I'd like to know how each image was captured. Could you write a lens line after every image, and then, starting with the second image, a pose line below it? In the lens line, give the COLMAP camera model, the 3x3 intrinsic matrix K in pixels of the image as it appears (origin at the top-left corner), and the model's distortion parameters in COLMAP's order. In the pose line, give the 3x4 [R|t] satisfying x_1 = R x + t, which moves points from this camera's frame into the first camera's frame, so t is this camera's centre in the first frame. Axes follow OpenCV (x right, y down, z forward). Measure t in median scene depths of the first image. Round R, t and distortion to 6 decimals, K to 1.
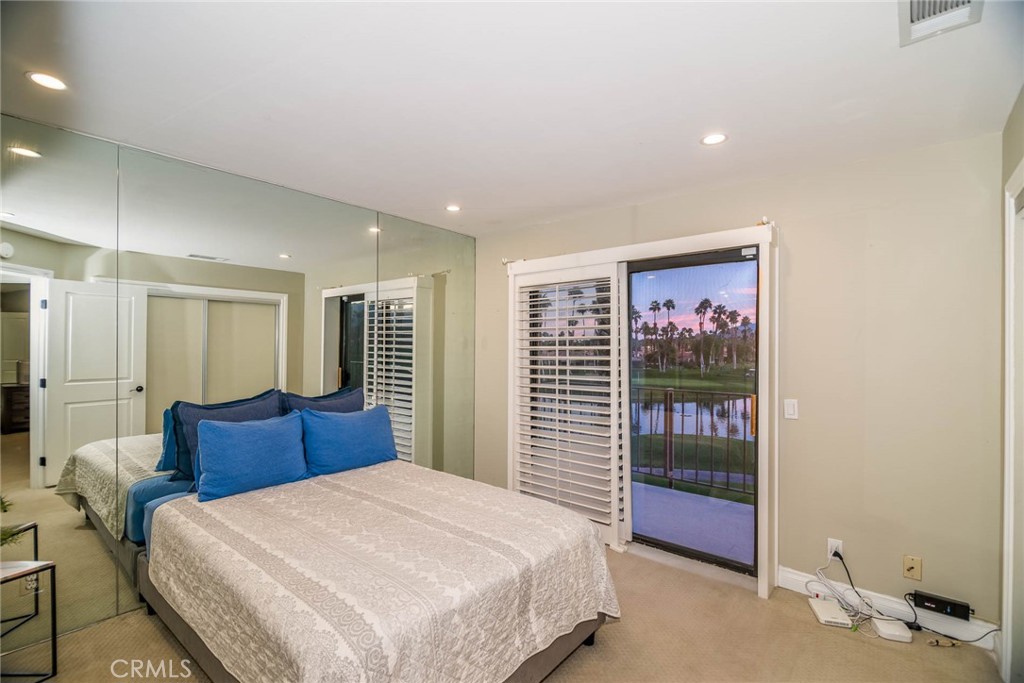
lens RADIAL K [[463.5, 0, 509.5], [0, 463.5, 342.0], [0, 0, 1]] dist [0.010197, -0.003815]
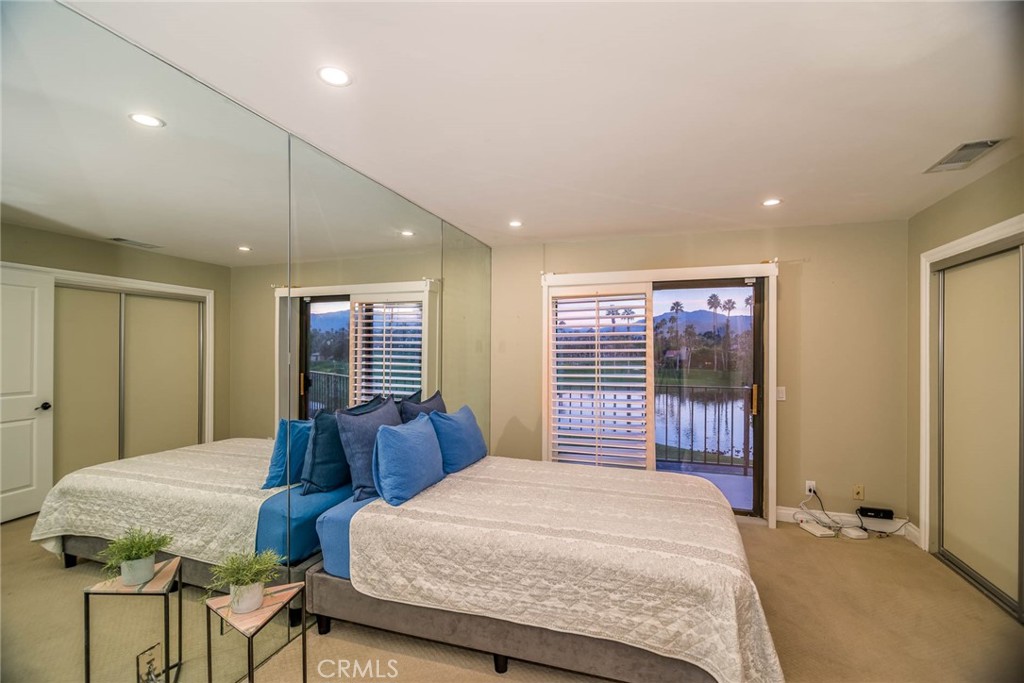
lens RADIAL K [[463.5, 0, 505.6], [0, 463.5, 345.2], [0, 0, 1]] dist [0.010197, -0.003815]
pose [[0.930482, 0.002711, 0.366329, -0.739884], [-0.001613, 0.999993, -0.003303, 0.002726], [-0.366335, 0.002483, 0.930480, -0.009531]]
